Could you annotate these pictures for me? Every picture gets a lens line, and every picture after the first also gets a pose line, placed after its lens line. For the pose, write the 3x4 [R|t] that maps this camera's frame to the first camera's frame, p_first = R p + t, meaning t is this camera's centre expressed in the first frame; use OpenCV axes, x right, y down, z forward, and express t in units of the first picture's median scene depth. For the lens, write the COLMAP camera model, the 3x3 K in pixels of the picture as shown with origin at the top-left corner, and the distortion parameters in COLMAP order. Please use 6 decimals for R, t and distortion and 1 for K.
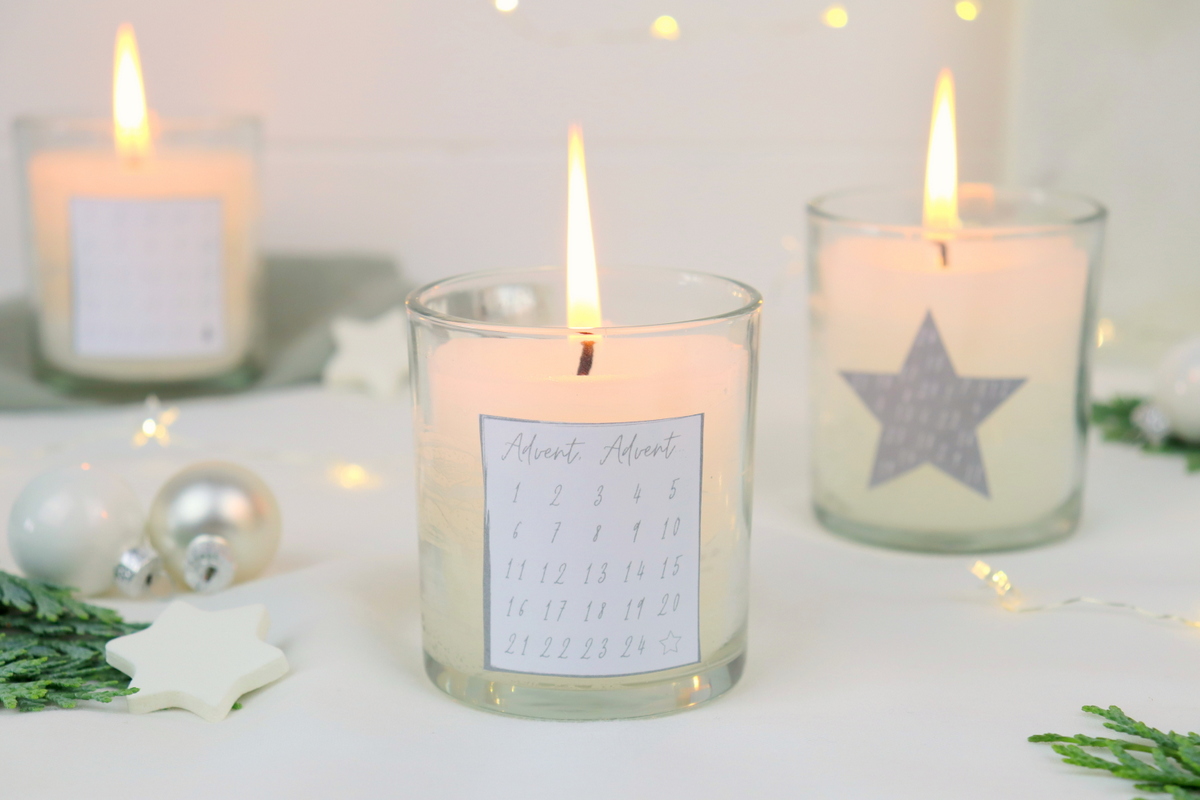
lens RADIAL K [[2599.8, 0, 596.4], [0, 2599.8, 422.0], [0, 0, 1]] dist [0.375093, -0.108707]
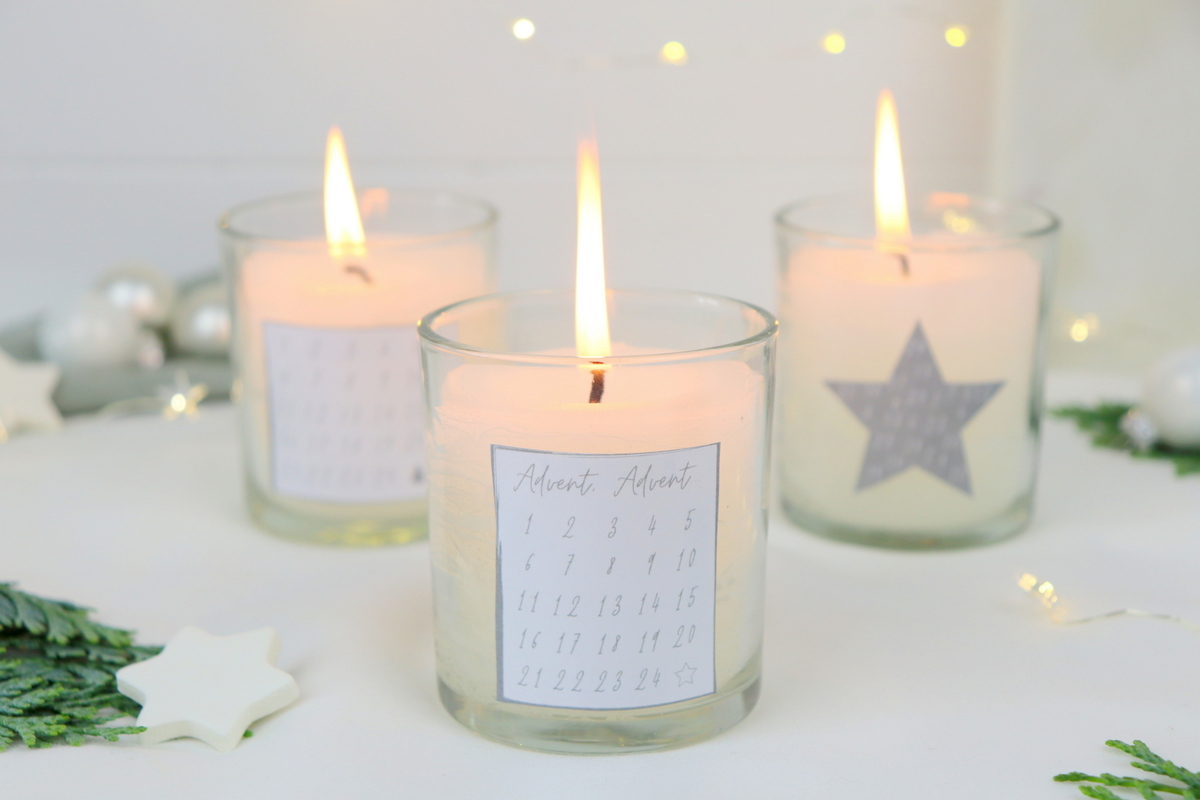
lens RADIAL K [[2128.5, 0, 601.4], [0, 2128.5, 433.6], [0, 0, 1]] dist [0.229650, -0.074613]
pose [[0.999994, -0.001350, -0.003234, -0.000736], [0.001426, 0.999724, 0.023433, -0.025473], [0.003202, -0.023437, 0.999720, 0.197801]]
